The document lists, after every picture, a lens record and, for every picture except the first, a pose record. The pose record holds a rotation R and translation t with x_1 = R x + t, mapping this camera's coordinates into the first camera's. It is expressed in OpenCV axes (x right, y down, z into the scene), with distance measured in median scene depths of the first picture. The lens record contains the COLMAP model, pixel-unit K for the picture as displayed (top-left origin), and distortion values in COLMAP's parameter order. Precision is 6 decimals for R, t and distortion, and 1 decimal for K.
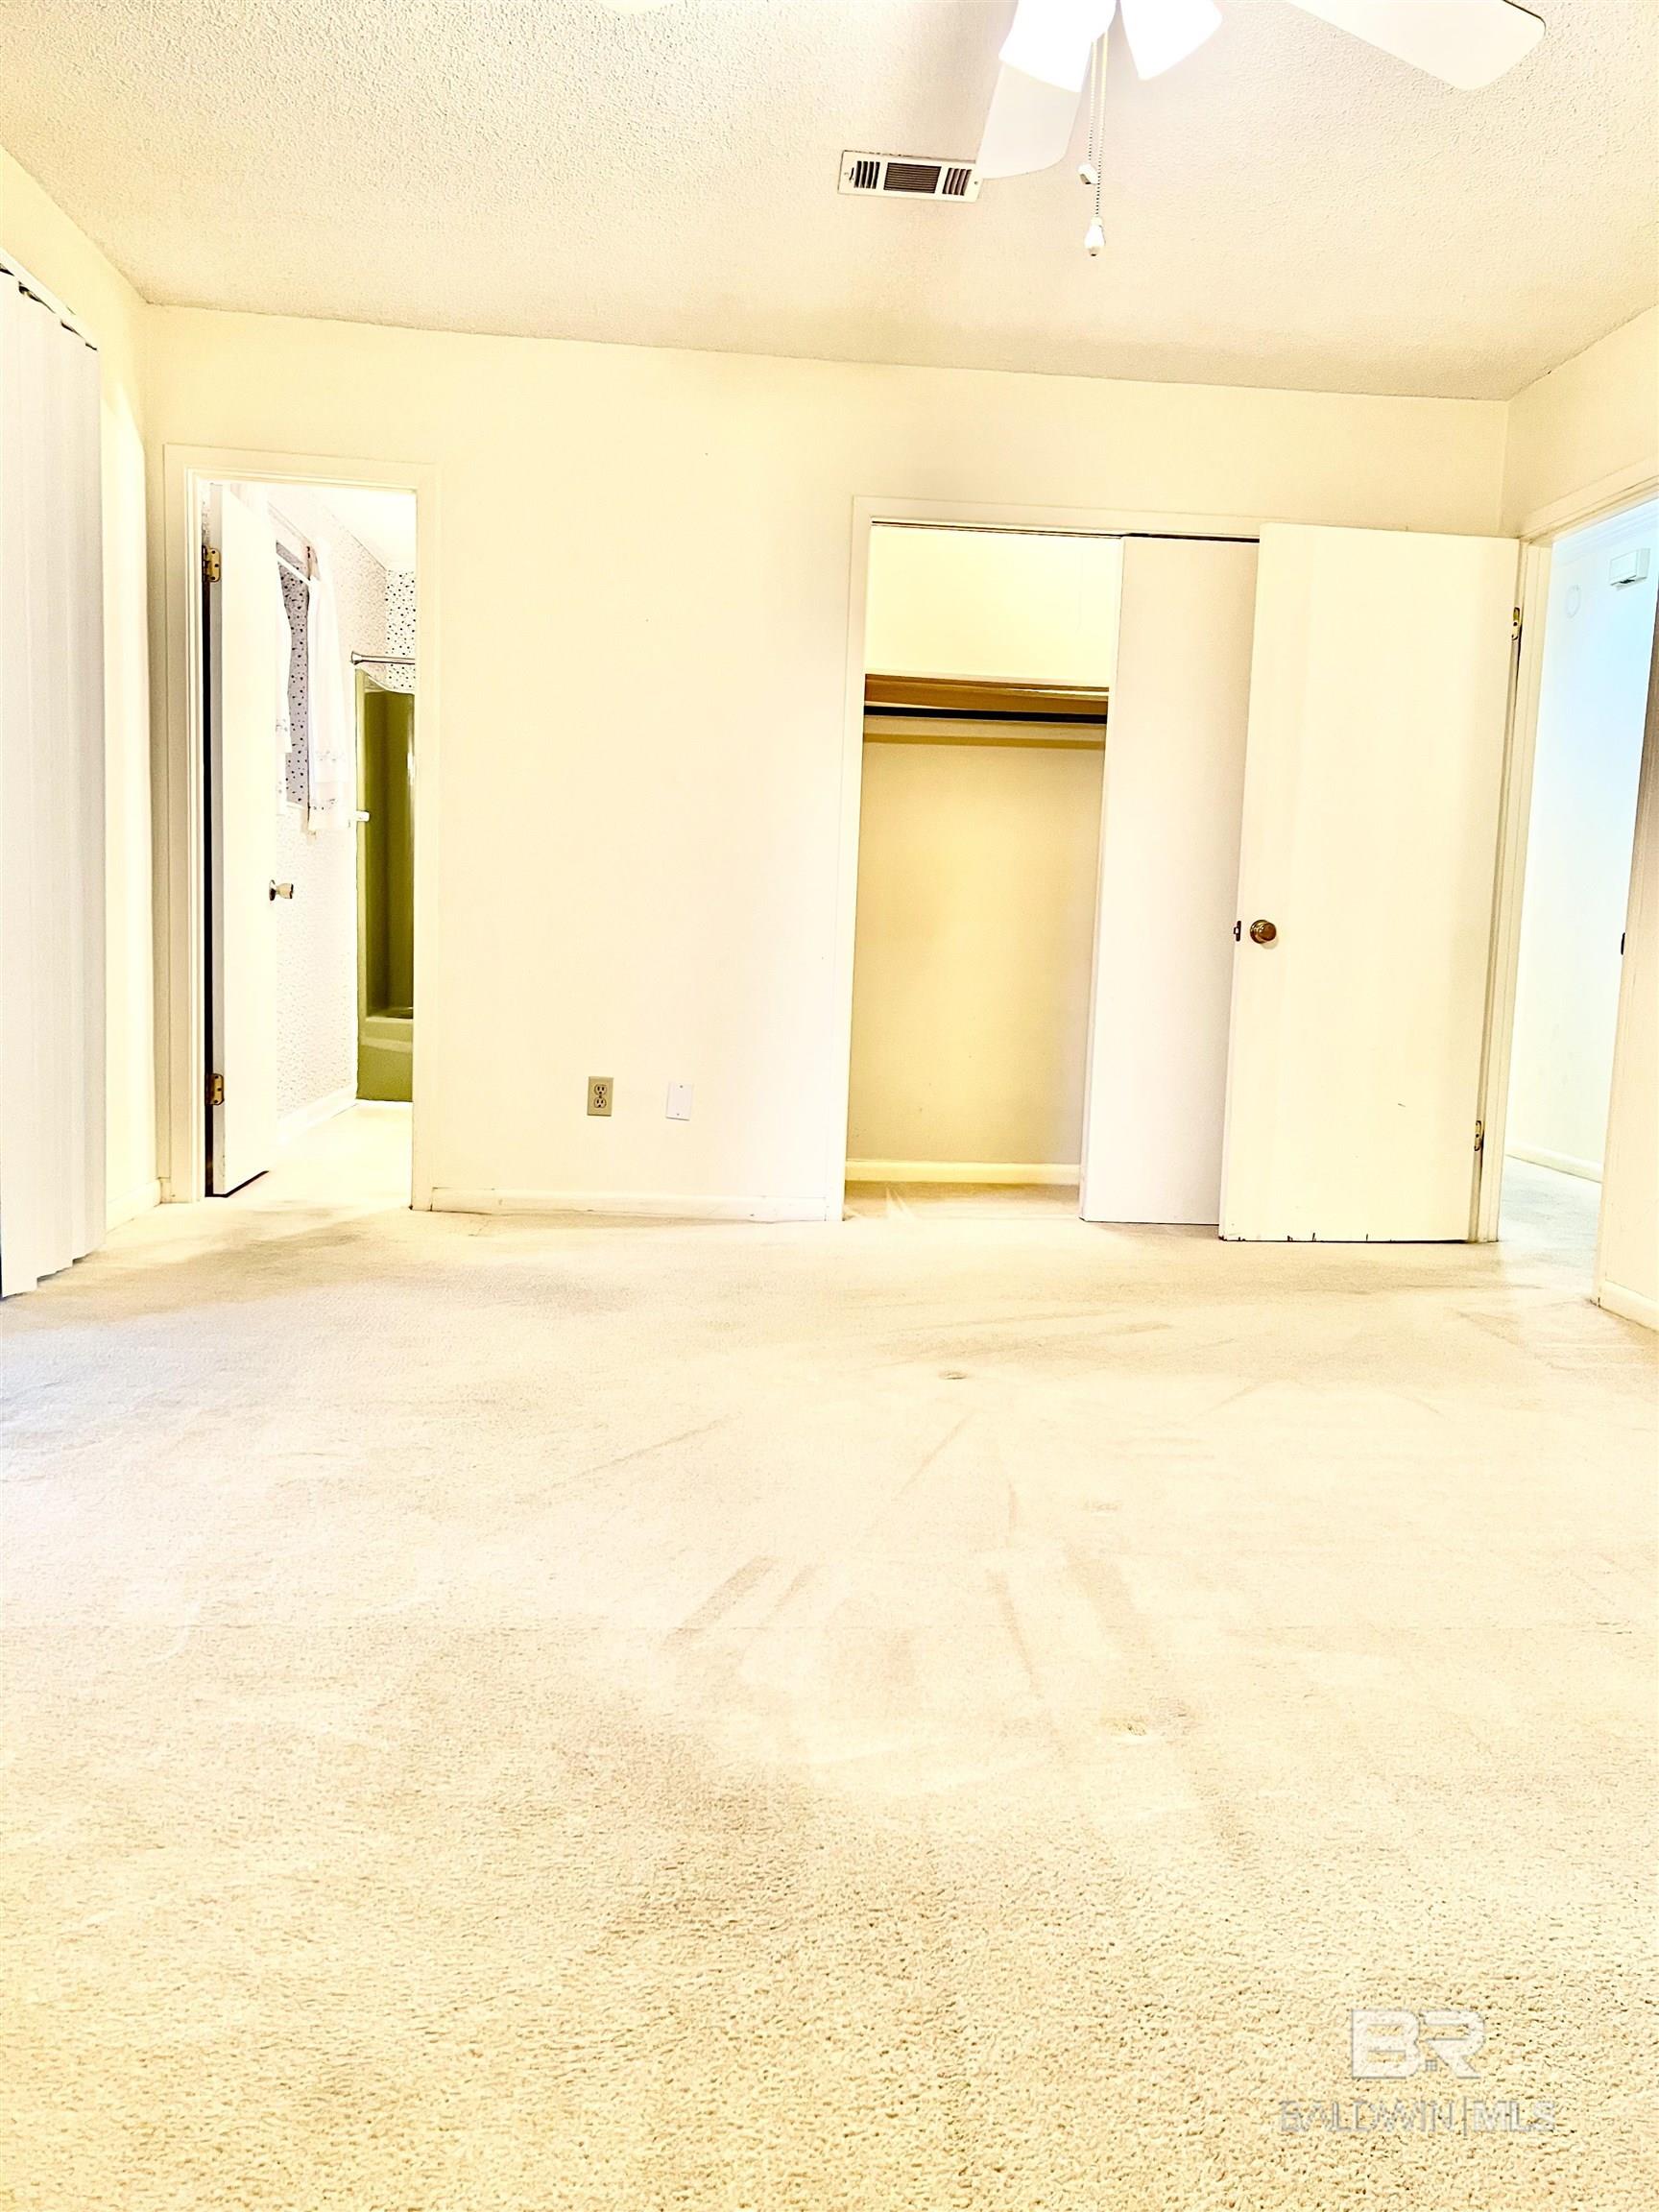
lens RADIAL K [[1671.9, 0, 834.9], [0, 1671.9, 1101.2], [0, 0, 1]] dist [0.011357, 0.000490]
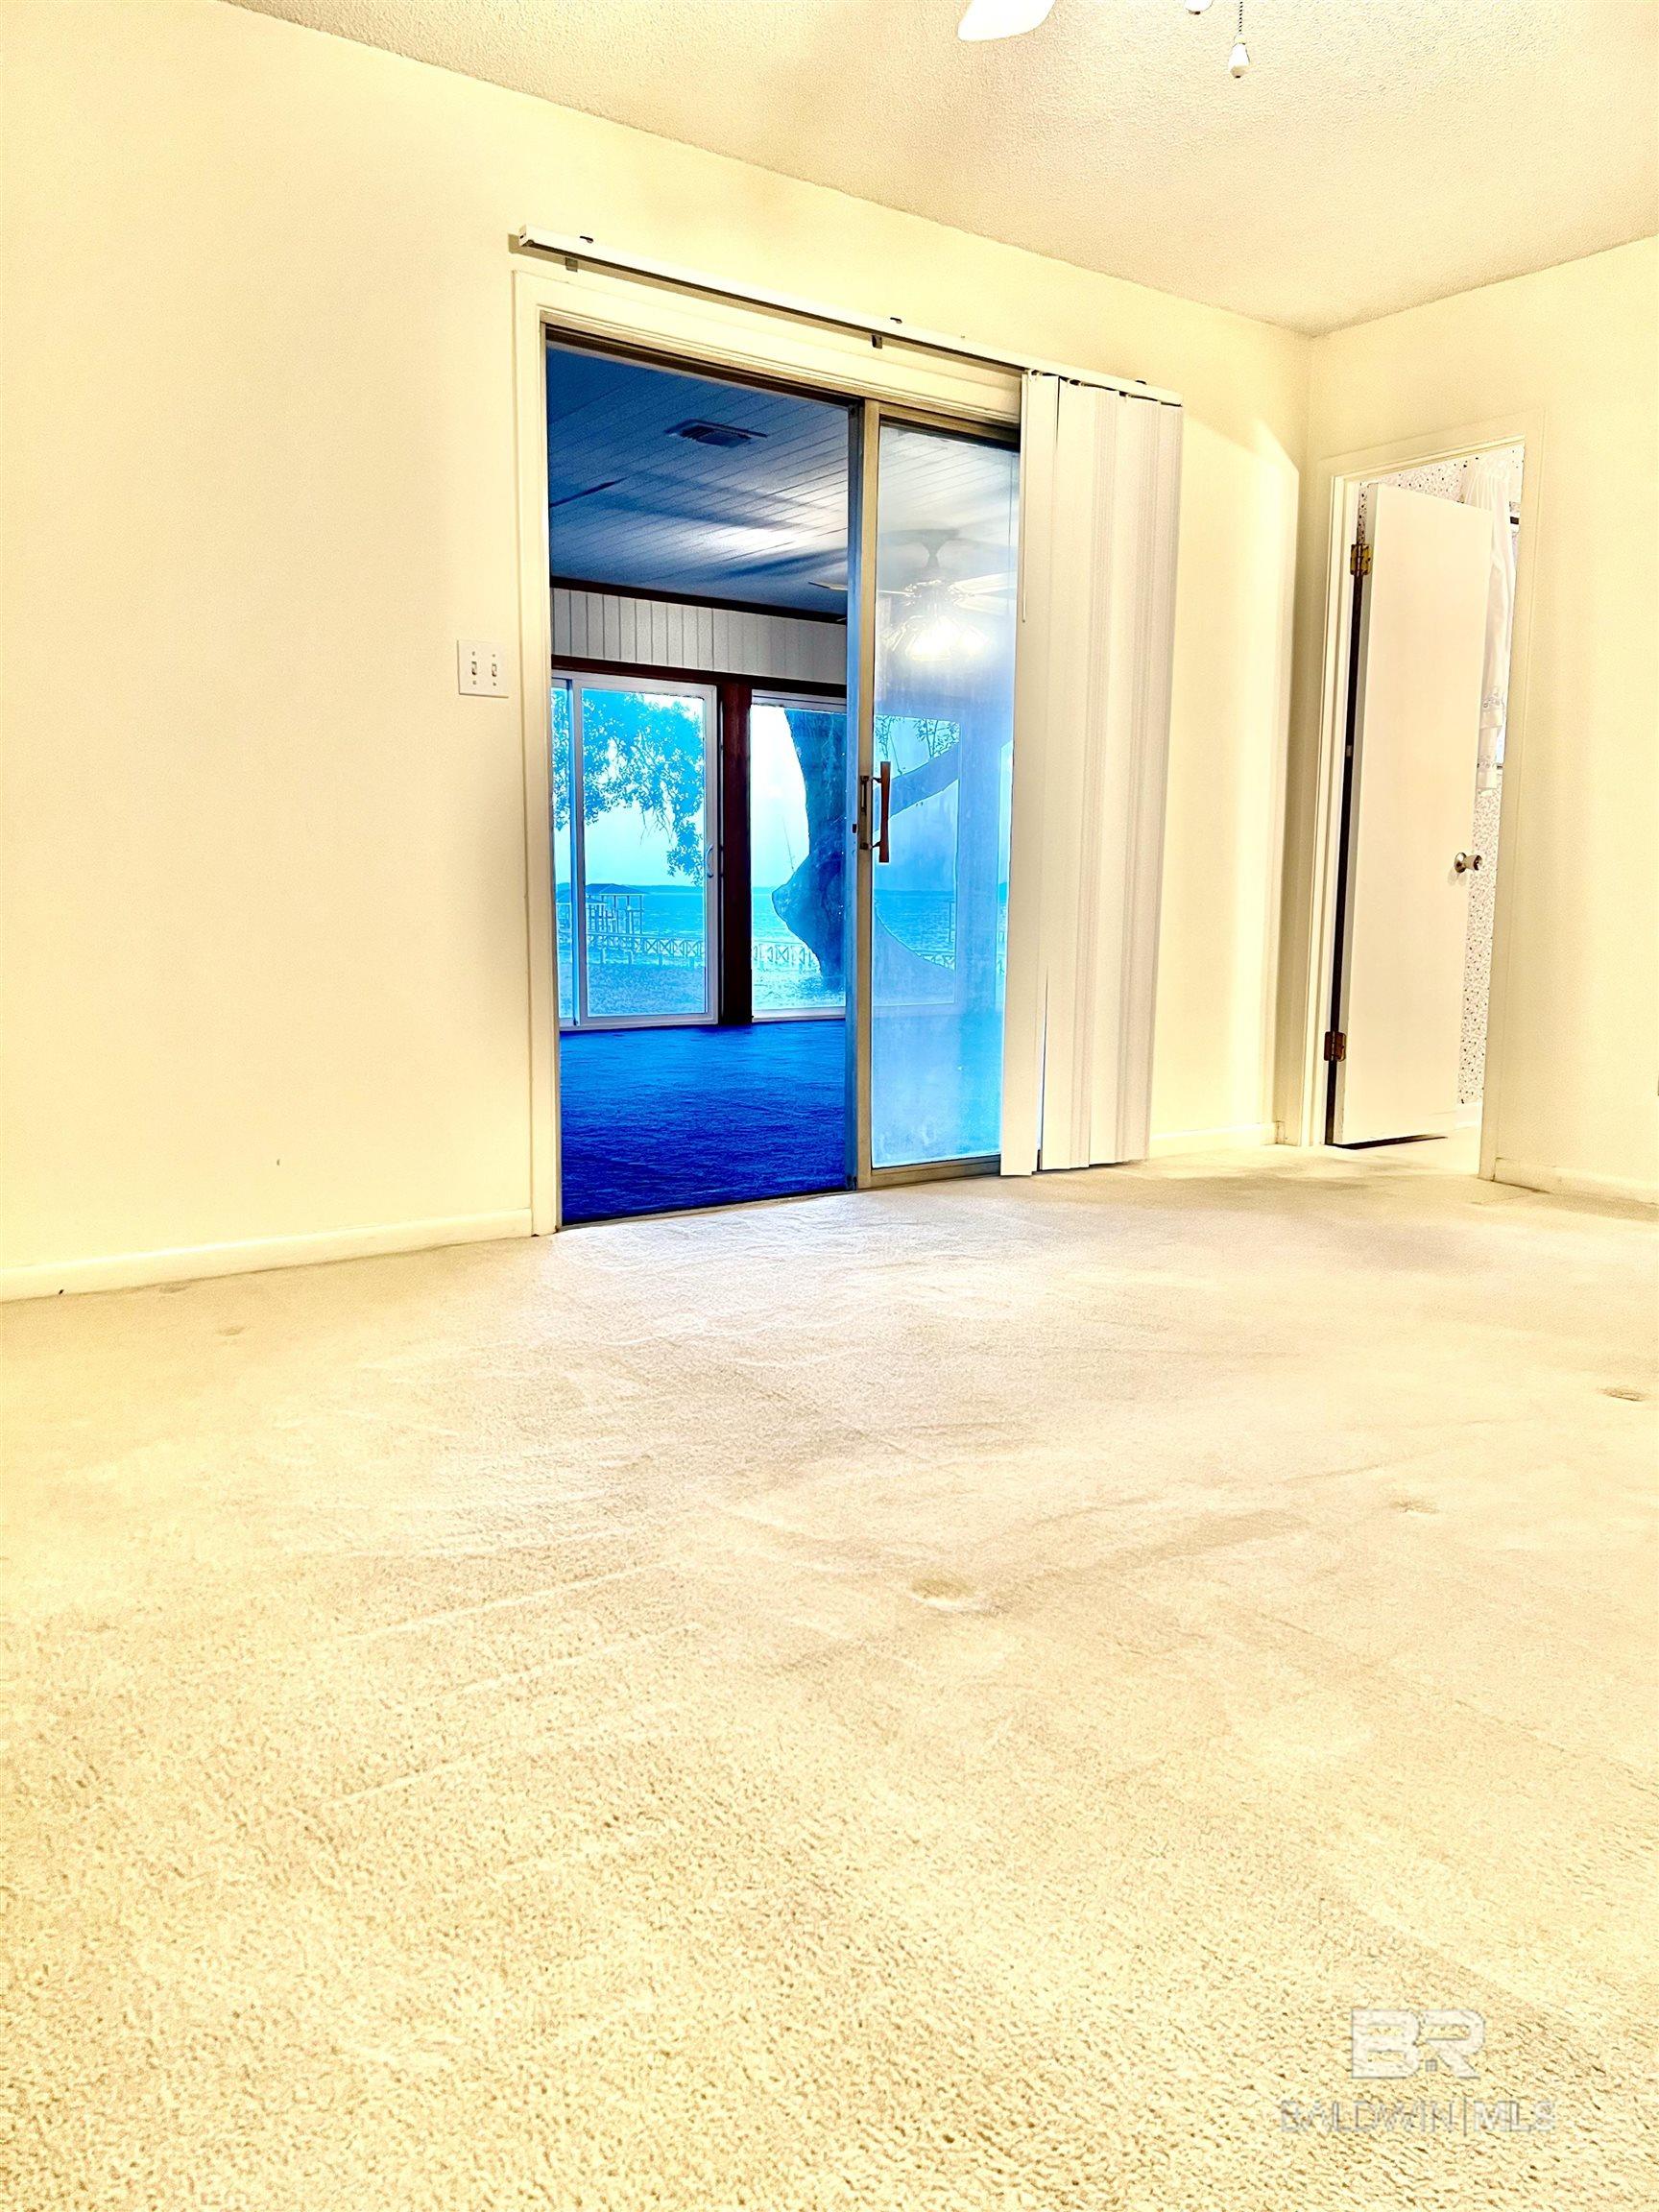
lens RADIAL K [[1671.9, 0, 835.2], [0, 1671.9, 1110.5], [0, 0, 1]] dist [0.011357, 0.000490]
pose [[0.515826, 0.085158, -0.852450, 0.461064], [-0.093593, 0.994693, 0.042734, 0.021969], [0.851566, 0.057740, 0.521059, 0.189561]]
